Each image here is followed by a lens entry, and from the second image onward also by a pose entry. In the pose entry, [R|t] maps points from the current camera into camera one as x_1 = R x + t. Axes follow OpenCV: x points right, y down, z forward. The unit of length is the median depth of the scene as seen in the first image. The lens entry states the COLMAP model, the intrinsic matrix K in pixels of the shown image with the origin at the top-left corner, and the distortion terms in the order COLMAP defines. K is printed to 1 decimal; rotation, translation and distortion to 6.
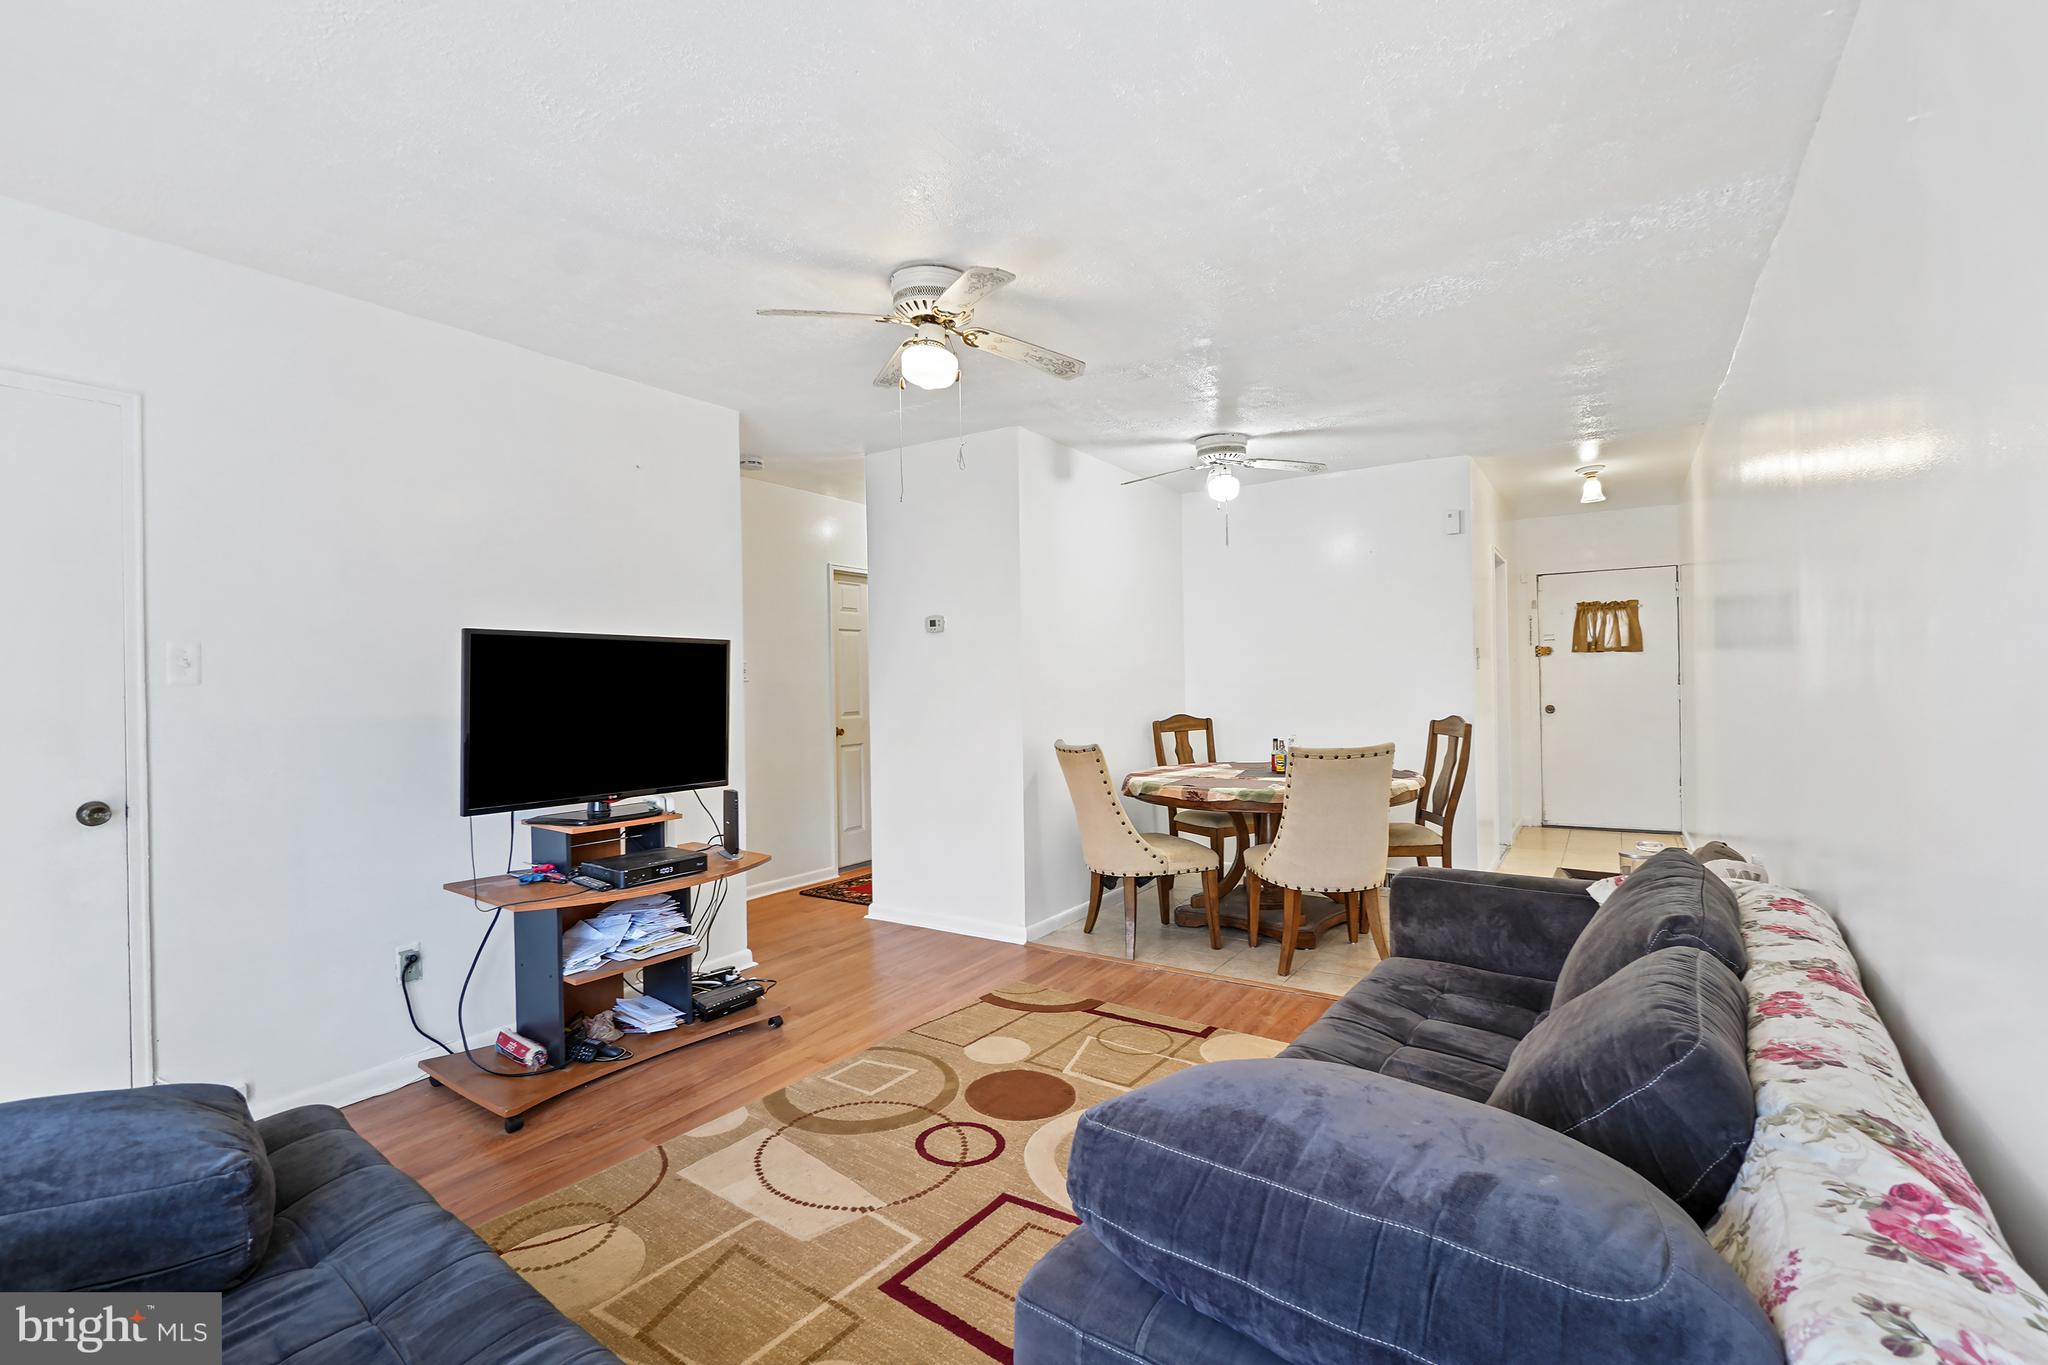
lens RADIAL K [[909.4, 0, 1009.2], [0, 909.4, 684.0], [0, 0, 1]] dist [-0.000166, 0.000100]
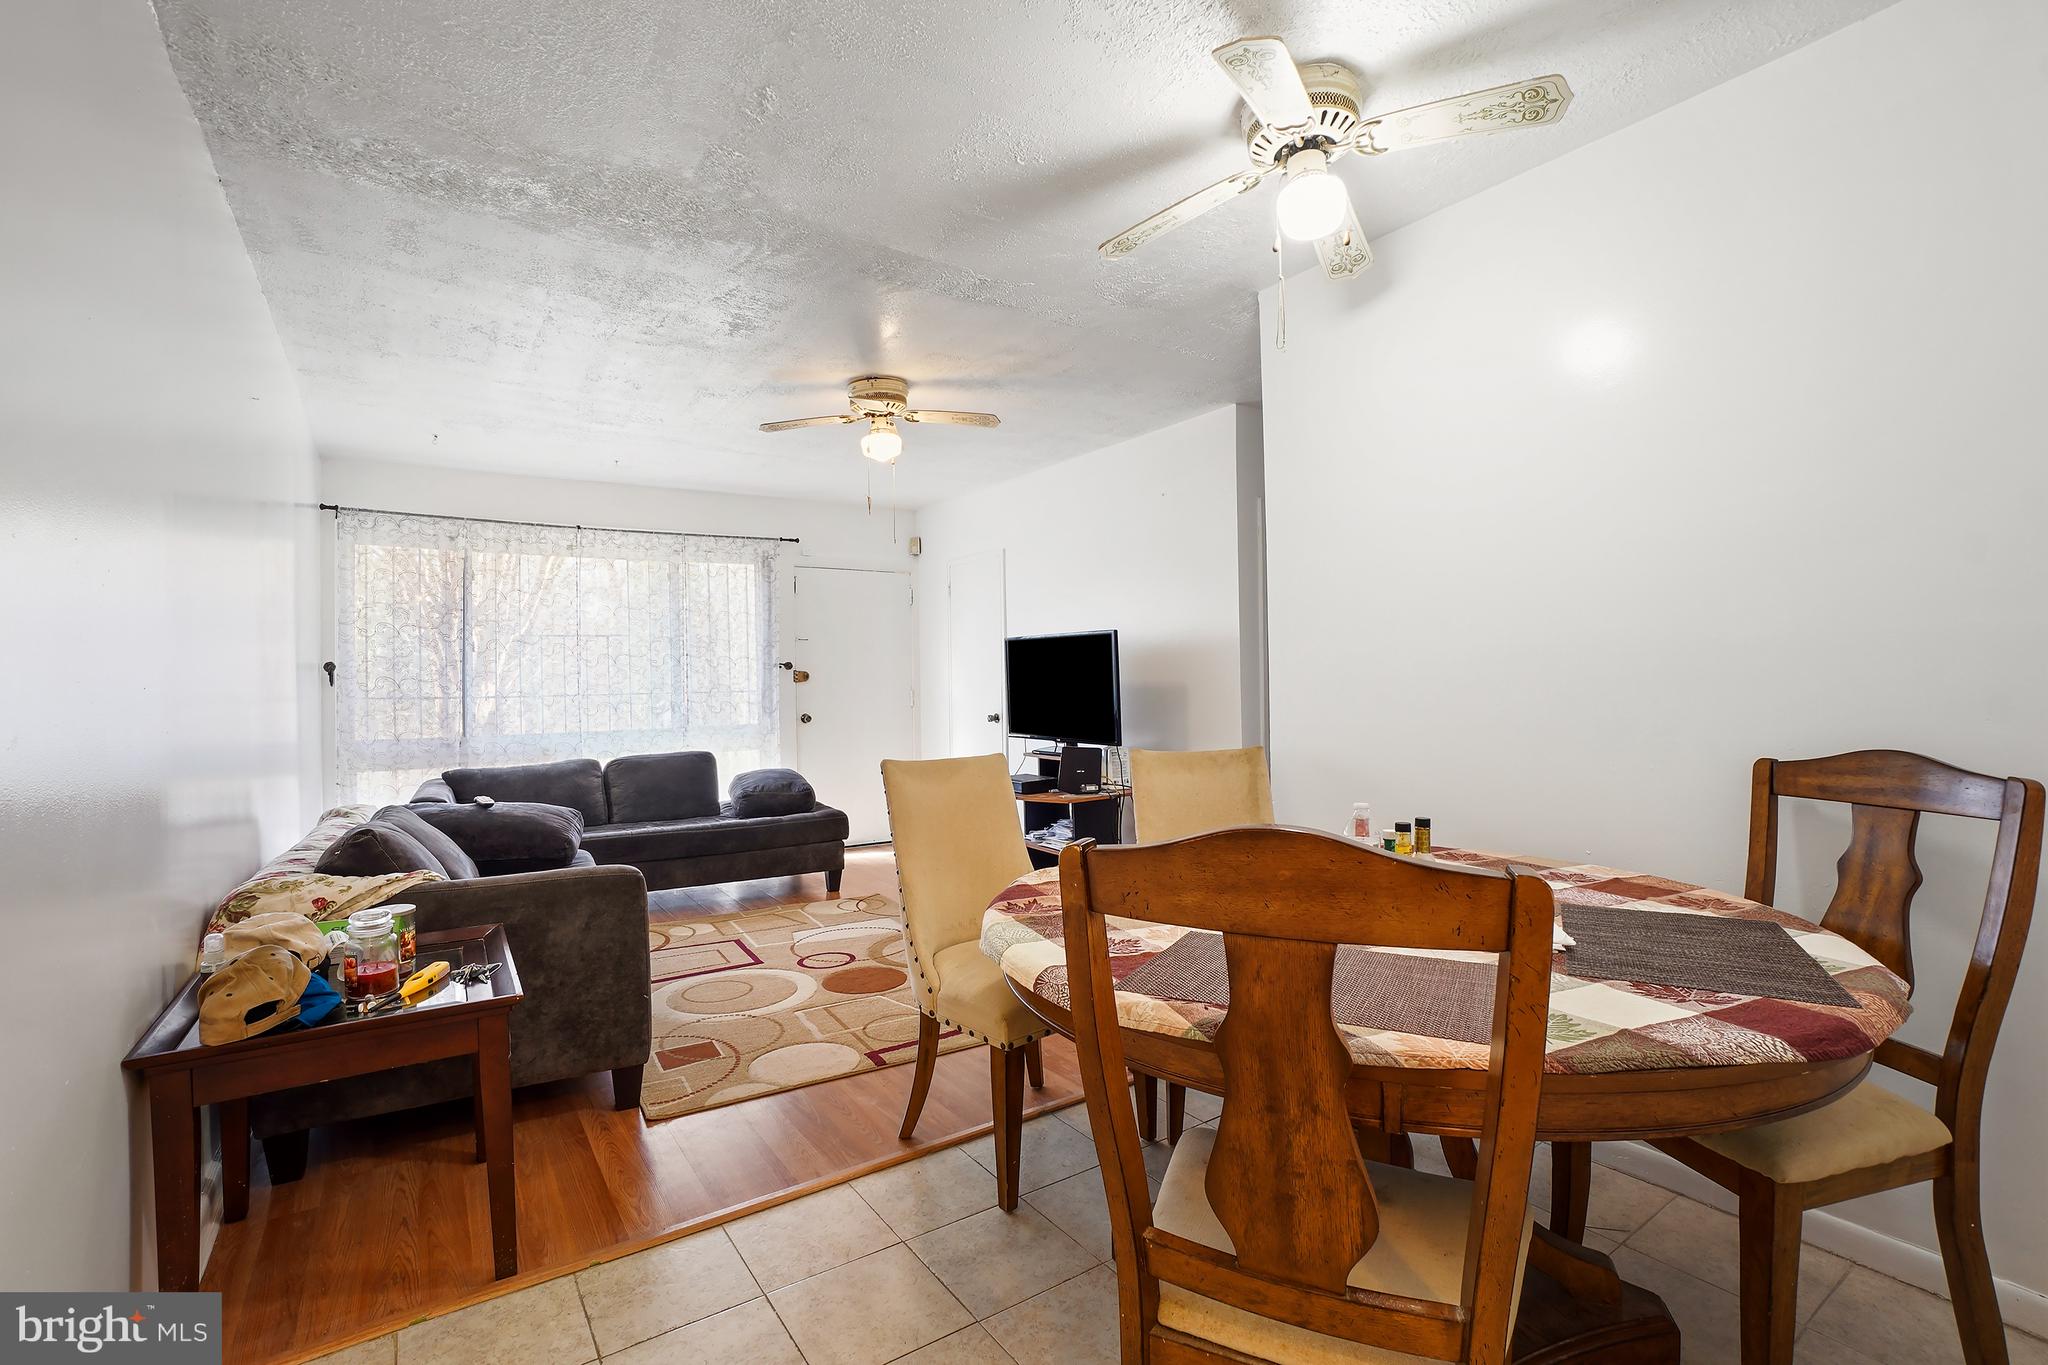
lens RADIAL K [[907.2, 0, 1015.5], [0, 907.2, 678.7], [0, 0, 1]] dist [-0.067480, 0.022746]
pose [[-0.371842, 0.020348, -0.928073, 1.068823], [0.021836, 0.999675, 0.013169, -0.000582], [0.928039, -0.015368, -0.372166, 1.596763]]
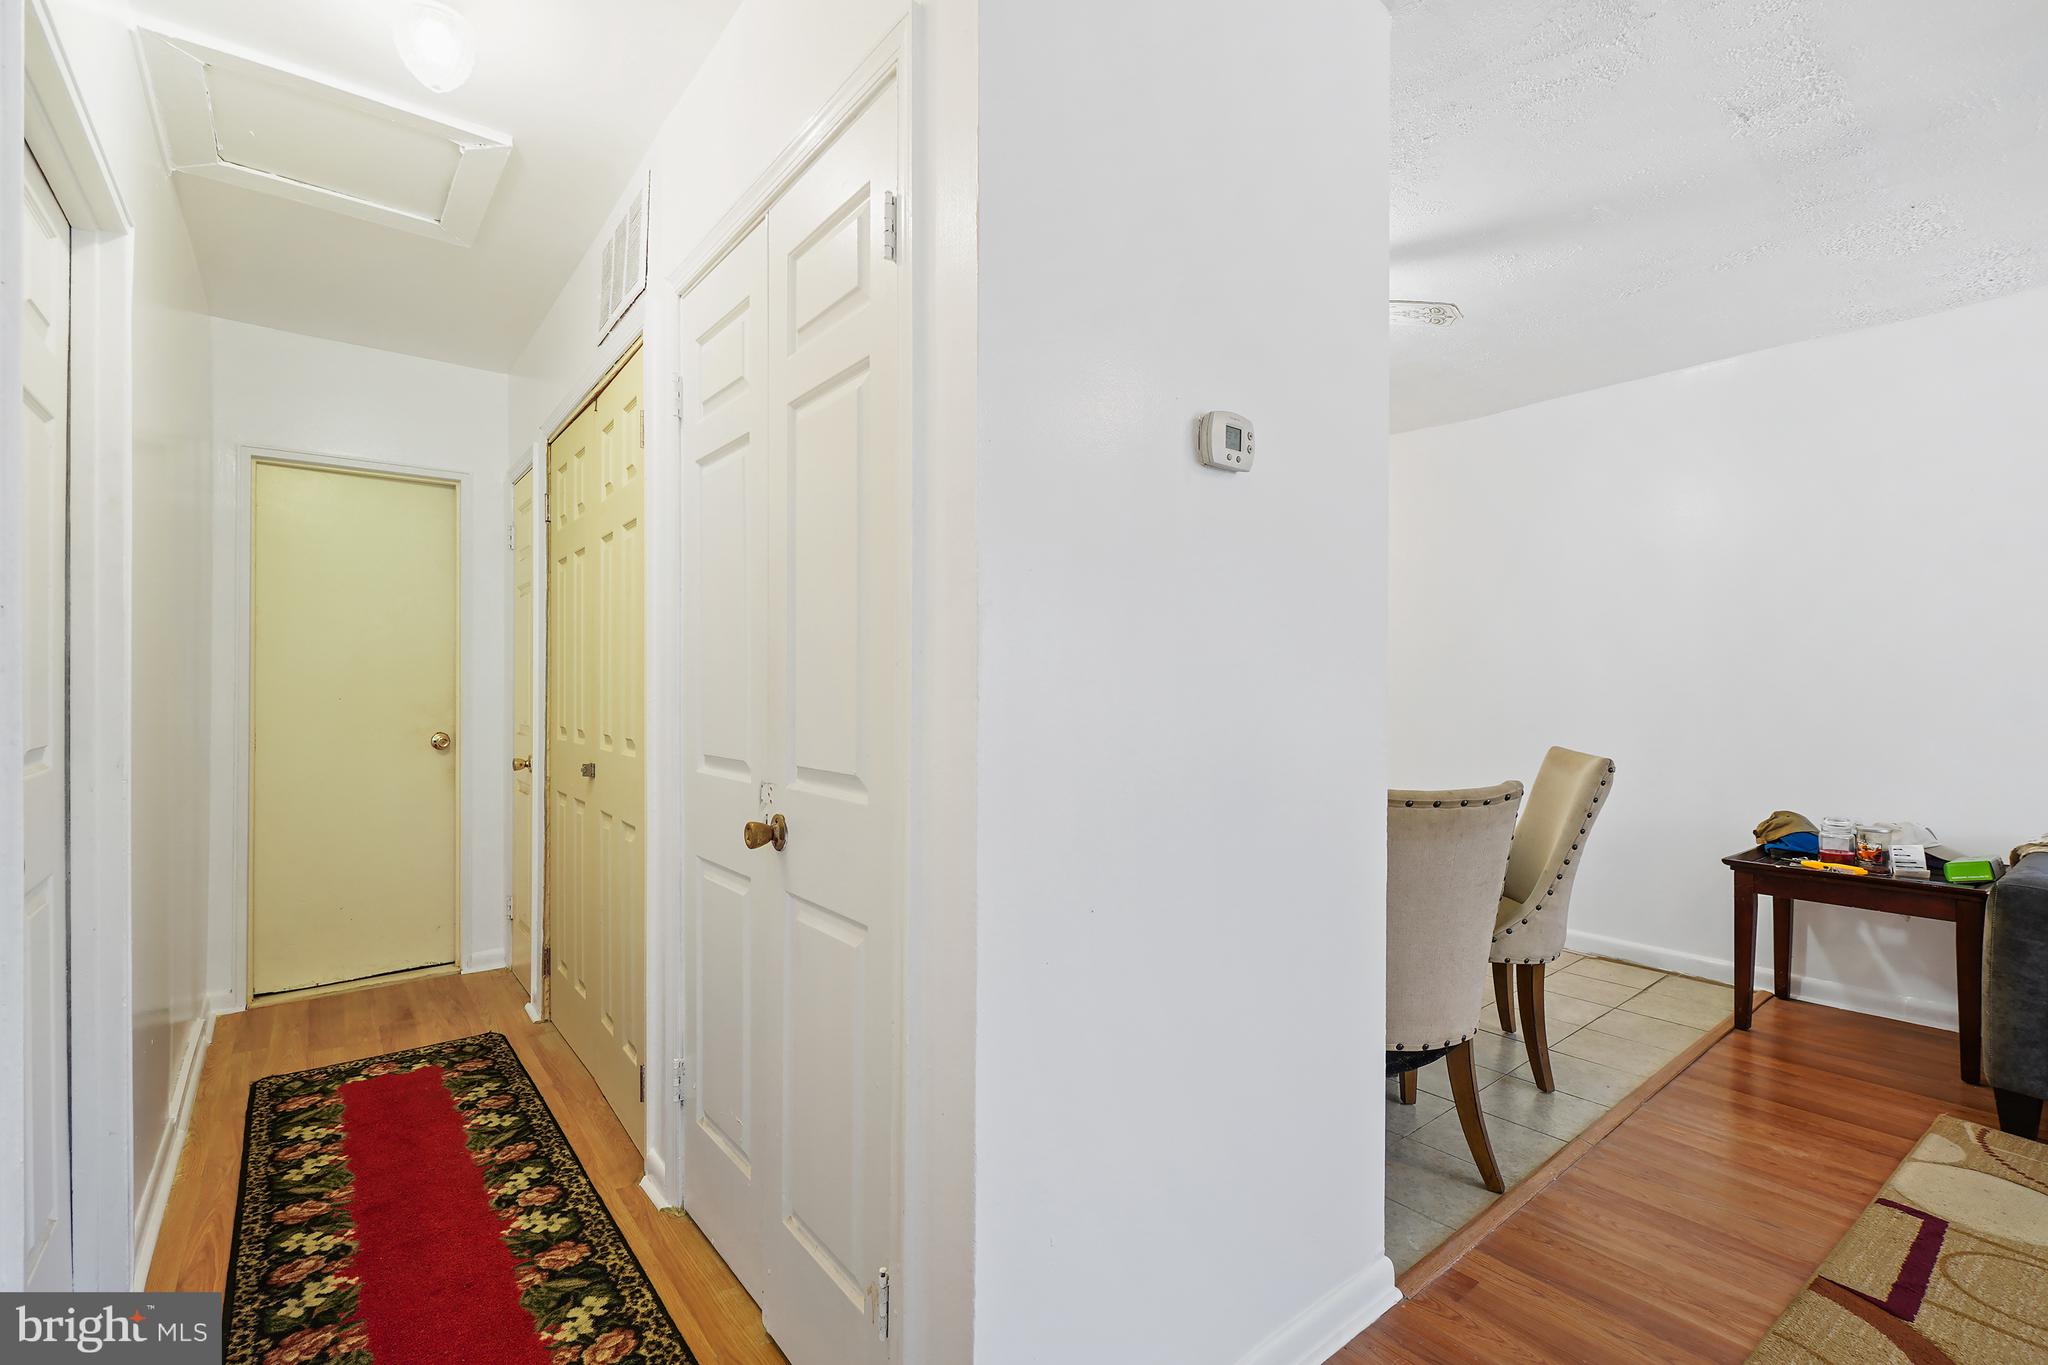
lens RADIAL K [[914.1, 0, 1031.0], [0, 914.1, 683.3], [0, 0, 1]] dist [-0.001034, 0.000262]
pose [[0.290769, 0.022308, 0.956533, -0.627949], [-0.009200, 0.999747, -0.020520, 0.036233], [-0.956749, -0.002834, 0.290900, 1.531145]]
